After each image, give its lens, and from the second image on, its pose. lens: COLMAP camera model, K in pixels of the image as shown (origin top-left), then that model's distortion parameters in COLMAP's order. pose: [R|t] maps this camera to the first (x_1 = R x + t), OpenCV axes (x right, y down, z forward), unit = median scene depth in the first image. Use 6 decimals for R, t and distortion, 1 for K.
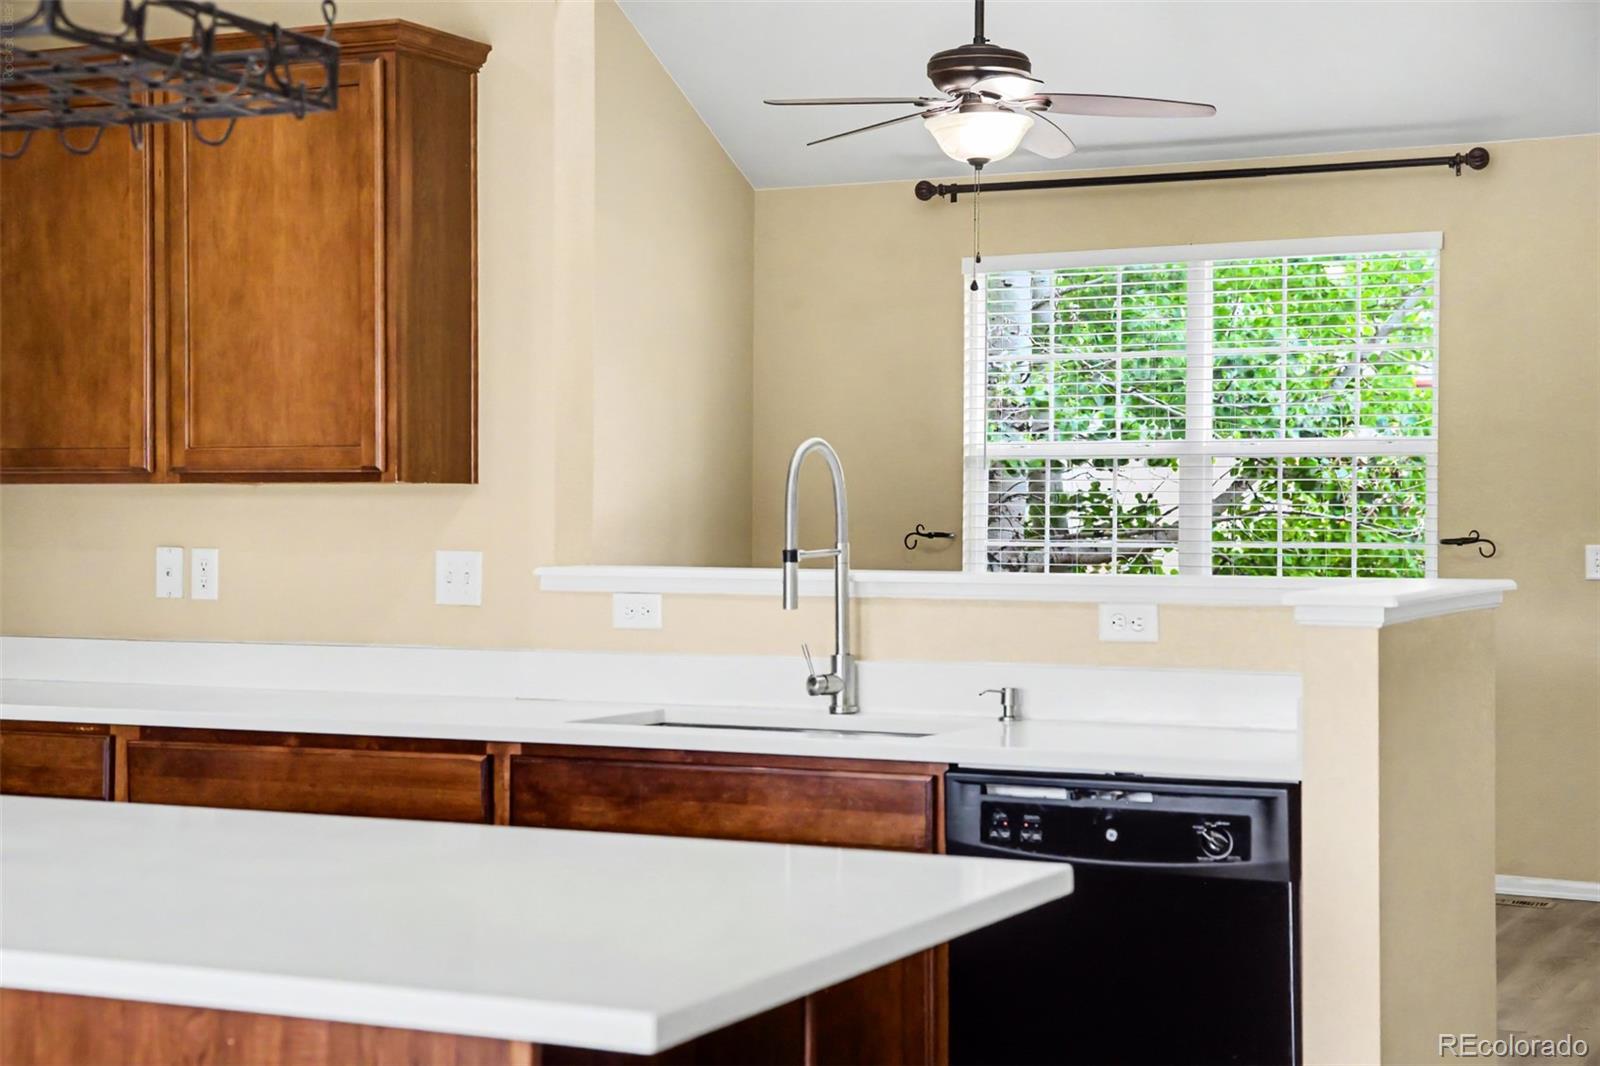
lens RADIAL K [[2565.7, 0, 800.0], [0, 2565.7, 533.0], [0, 0, 1]] dist [0.146971, -0.056102]
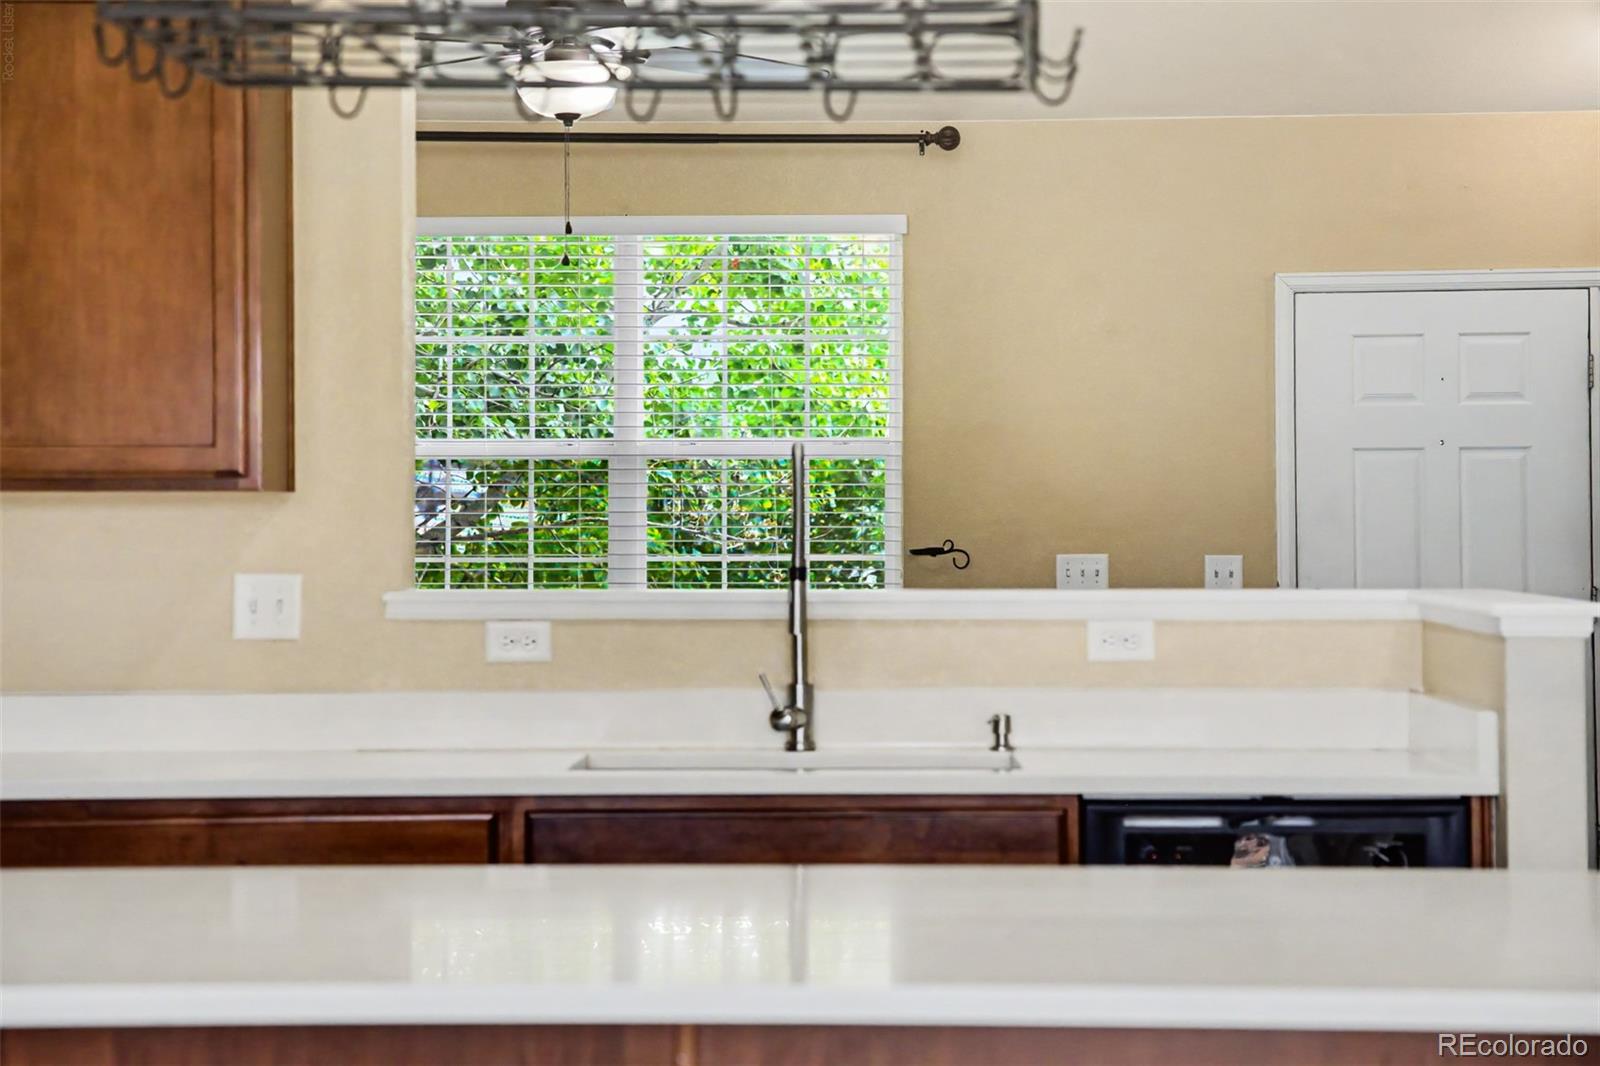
lens RADIAL K [[3133.5, 0, 800.0], [0, 3133.5, 533.0], [0, 0, 1]] dist [0.198612, 0.004504]
pose [[0.901862, -0.006166, 0.431980, -0.430277], [0.007675, 0.999969, -0.001750, -0.002906], [-0.431956, 0.004893, 0.901881, 0.018762]]
